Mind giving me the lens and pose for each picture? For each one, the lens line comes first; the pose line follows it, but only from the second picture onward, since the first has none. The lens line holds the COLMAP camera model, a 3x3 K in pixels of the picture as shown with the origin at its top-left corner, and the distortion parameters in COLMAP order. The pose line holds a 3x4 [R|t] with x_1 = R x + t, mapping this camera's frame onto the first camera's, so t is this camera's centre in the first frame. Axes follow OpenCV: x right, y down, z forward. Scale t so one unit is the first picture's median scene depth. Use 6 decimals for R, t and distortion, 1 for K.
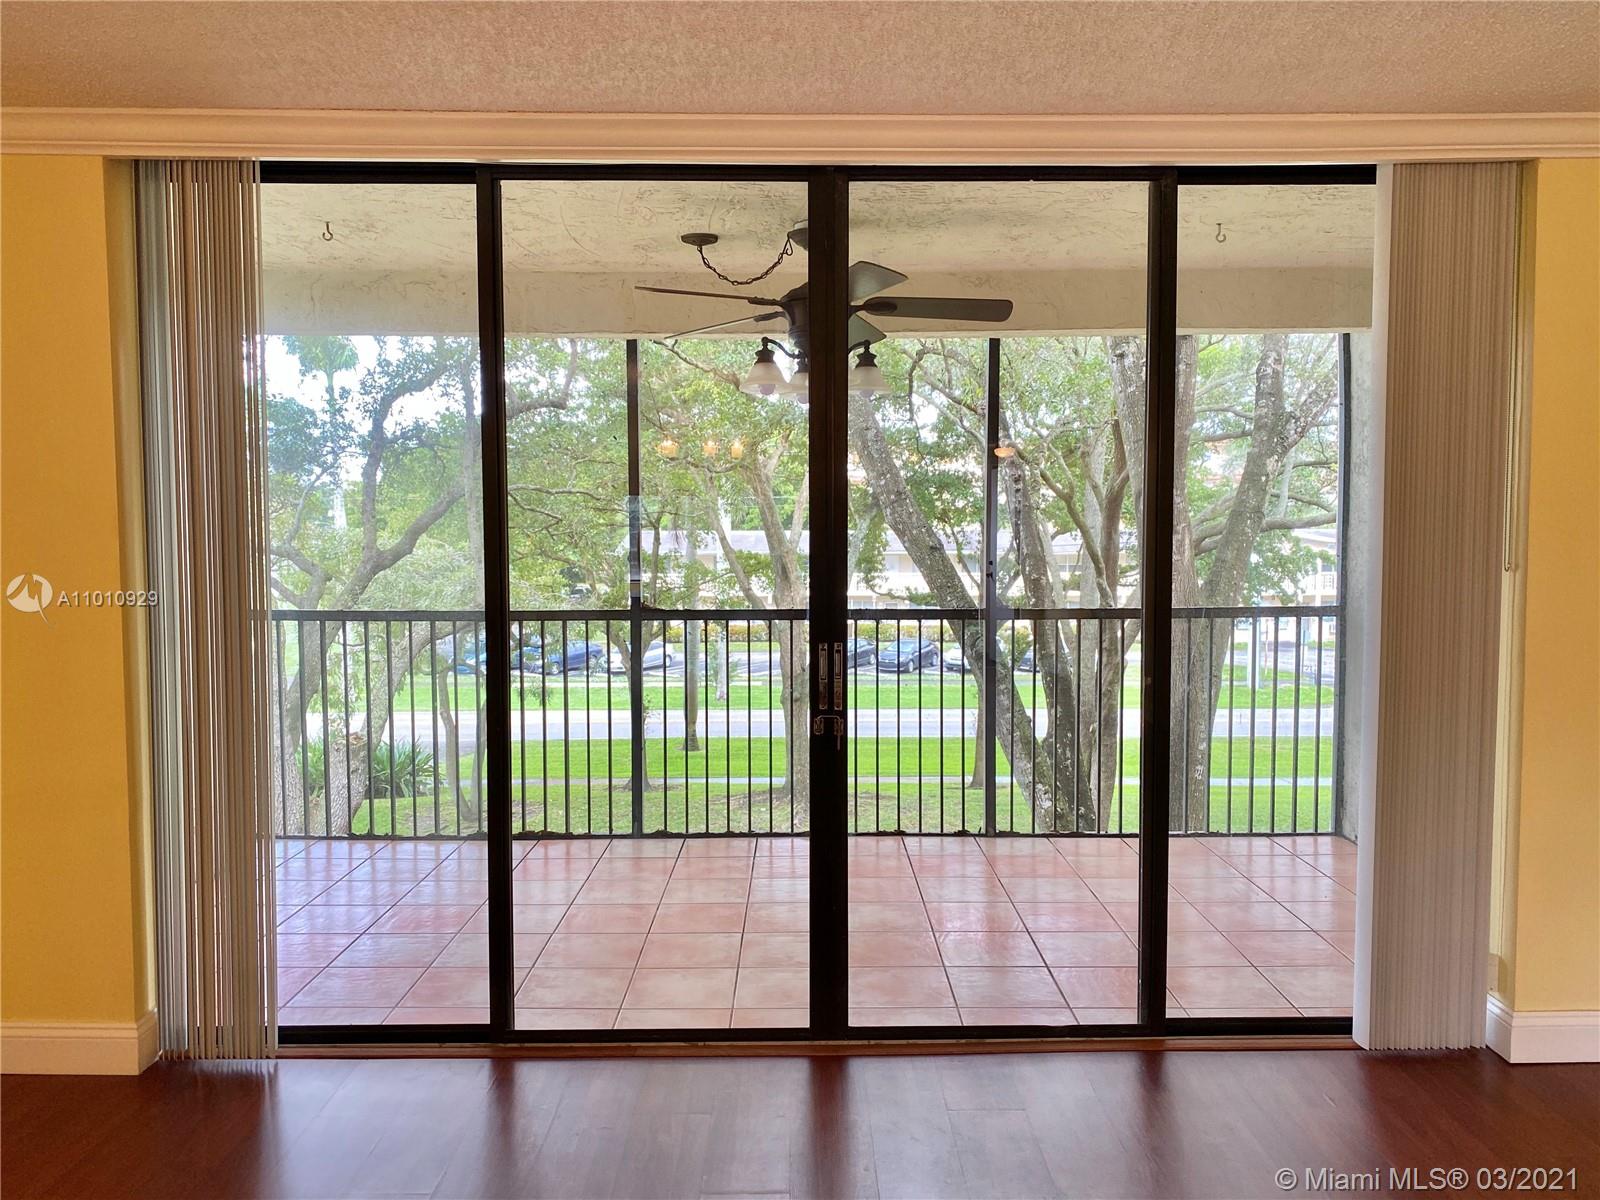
lens RADIAL K [[1223.5, 0, 797.5], [0, 1223.5, 594.8], [0, 0, 1]] dist [0.061692, -0.086821]
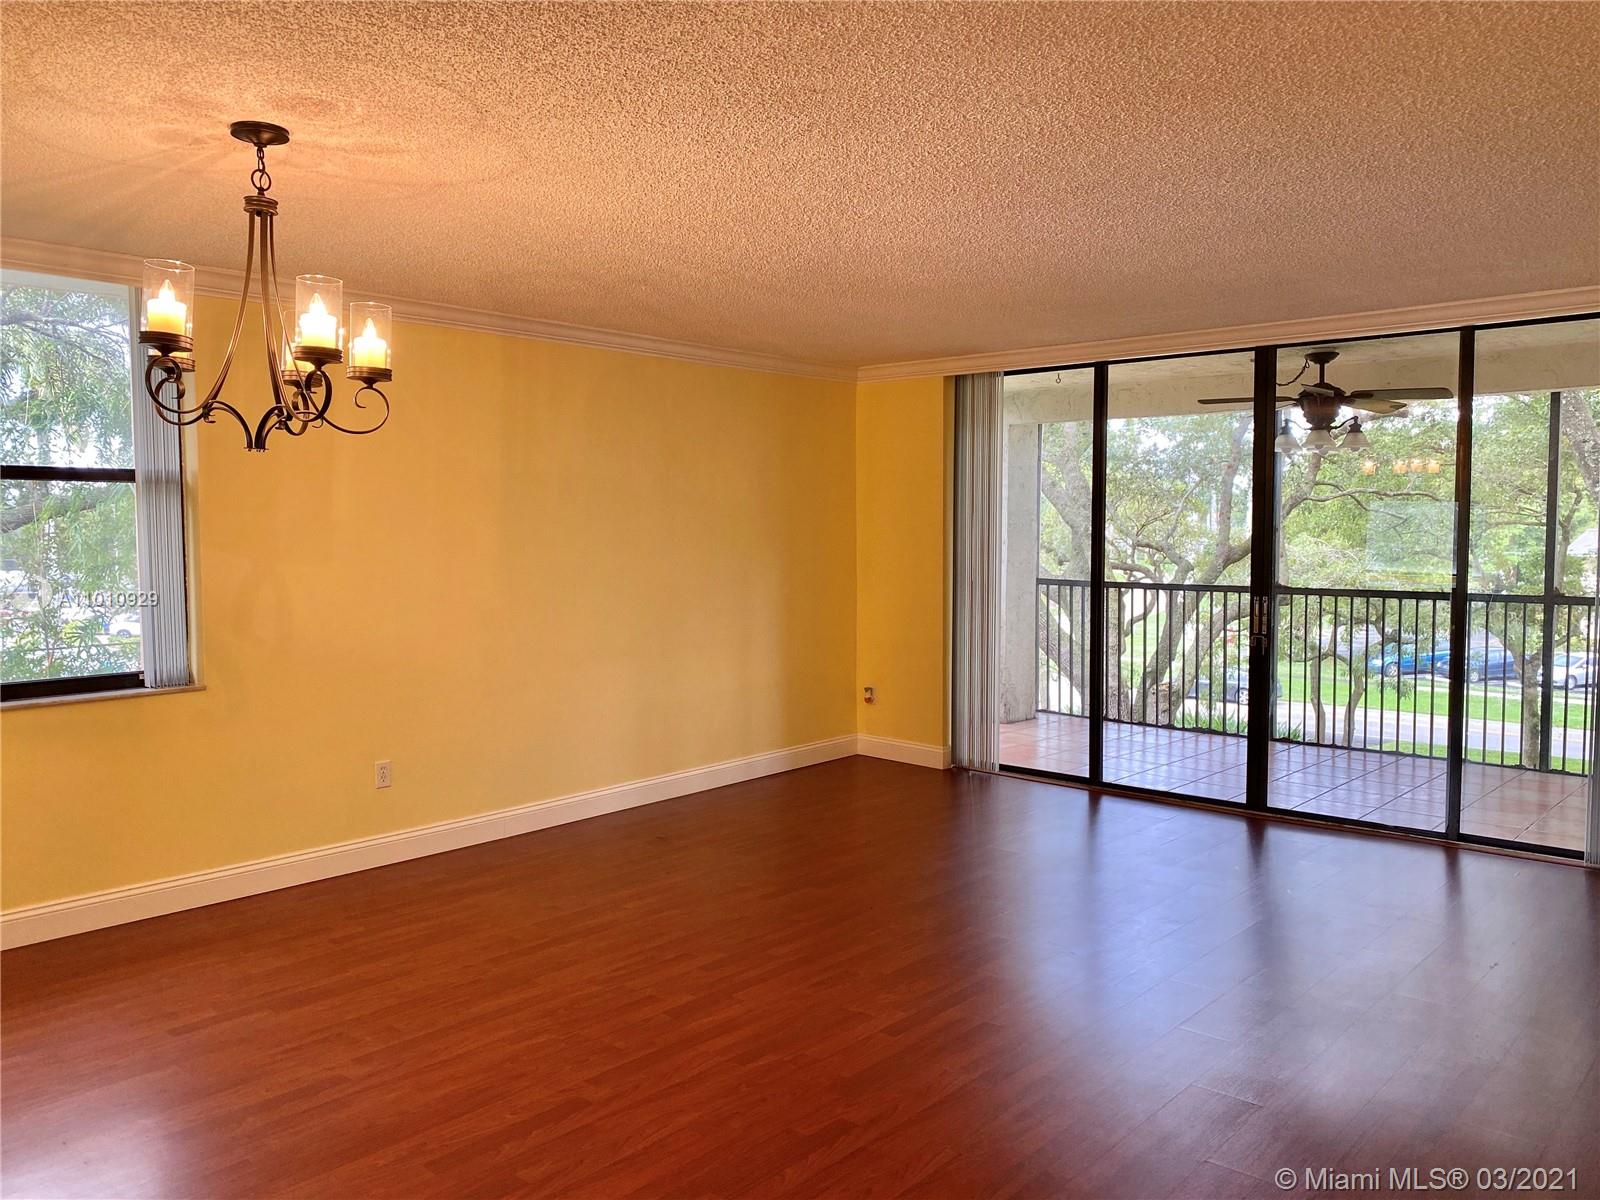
lens RADIAL K [[1223.5, 0, 797.1], [0, 1223.5, 590.8], [0, 0, 1]] dist [0.061692, -0.086821]
pose [[0.742564, 0.039571, -0.668605, 0.436443], [-0.040093, 0.999089, 0.014602, 0.018351], [0.668574, 0.015963, 0.743474, -0.496264]]
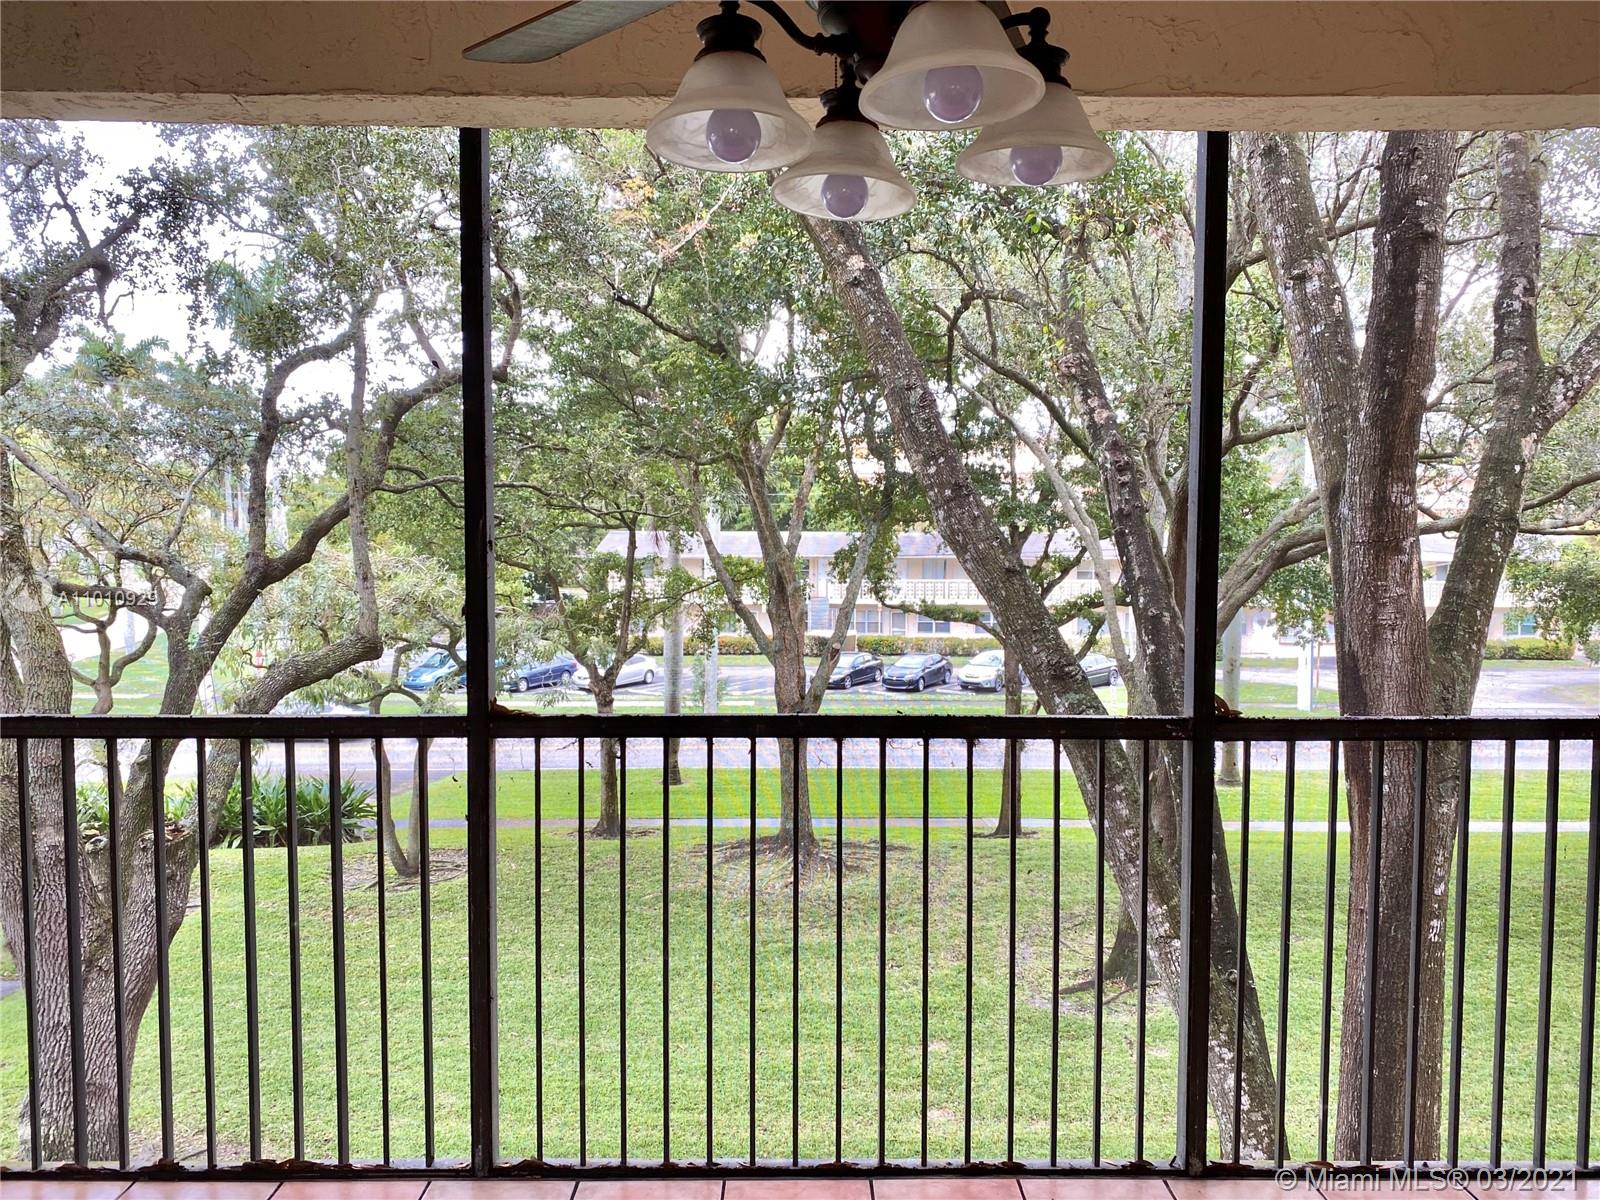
lens RADIAL K [[1307.6, 0, 794.2], [0, 1307.6, 592.9], [0, 0, 1]] dist [0.011569, -0.023483]
pose [[0.999985, 0.005455, 0.000204, -0.006080], [-0.005454, 0.999975, -0.004601, -0.035238], [-0.000229, 0.004600, 0.999989, 0.470281]]
